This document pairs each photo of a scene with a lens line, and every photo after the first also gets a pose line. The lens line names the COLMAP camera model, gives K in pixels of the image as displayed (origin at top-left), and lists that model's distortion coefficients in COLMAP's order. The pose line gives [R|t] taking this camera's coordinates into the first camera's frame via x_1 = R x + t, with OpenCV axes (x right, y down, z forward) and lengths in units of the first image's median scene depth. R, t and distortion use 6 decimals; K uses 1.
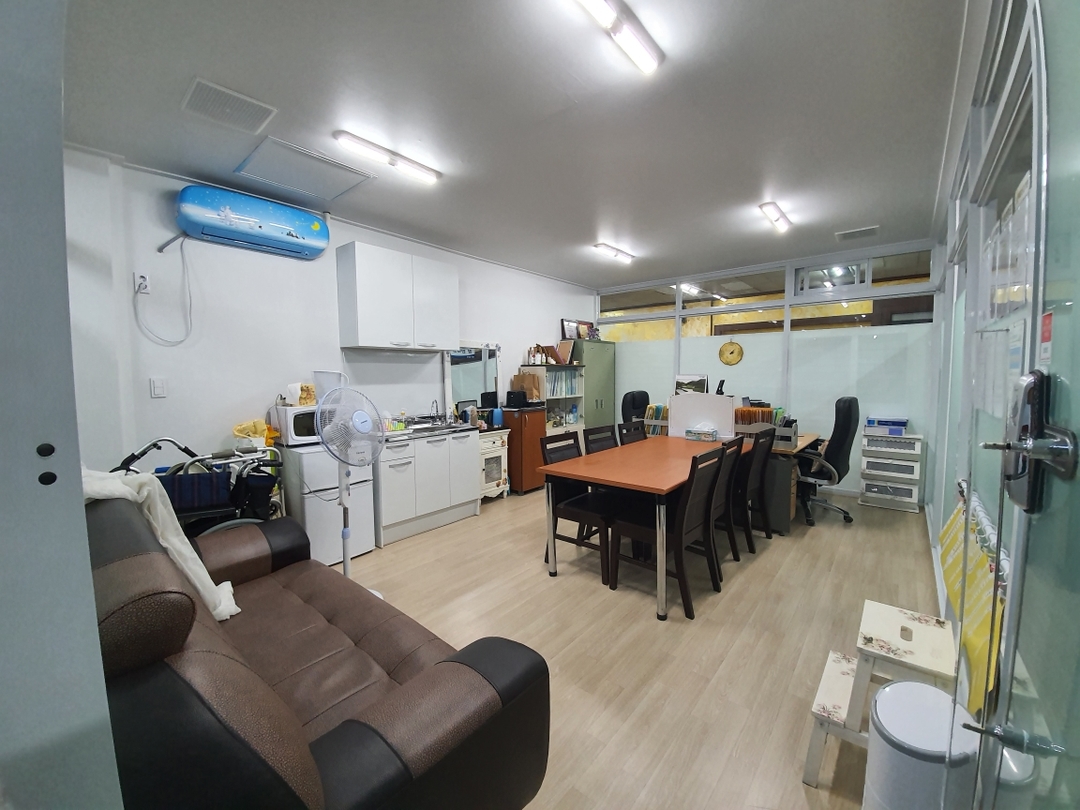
lens RADIAL K [[431.8, 0, 540.0], [0, 431.8, 405.0], [0, 0, 1]] dist [-0.000542, -0.000157]
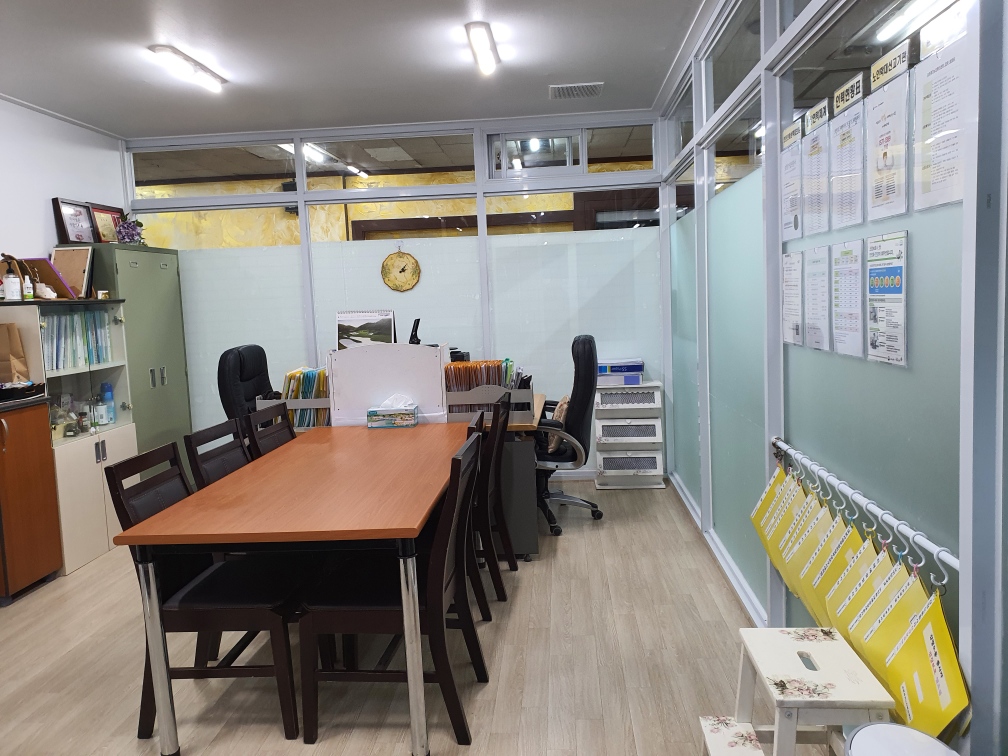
lens RADIAL K [[787.7, 0, 504.0], [0, 787.7, 378.0], [0, 0, 1]] dist [0.027269, -0.003744]
pose [[0.806624, -0.090738, 0.584059, -0.099598], [0.079486, 0.995823, 0.044933, -0.015496], [-0.585696, 0.010181, 0.810467, 0.068369]]
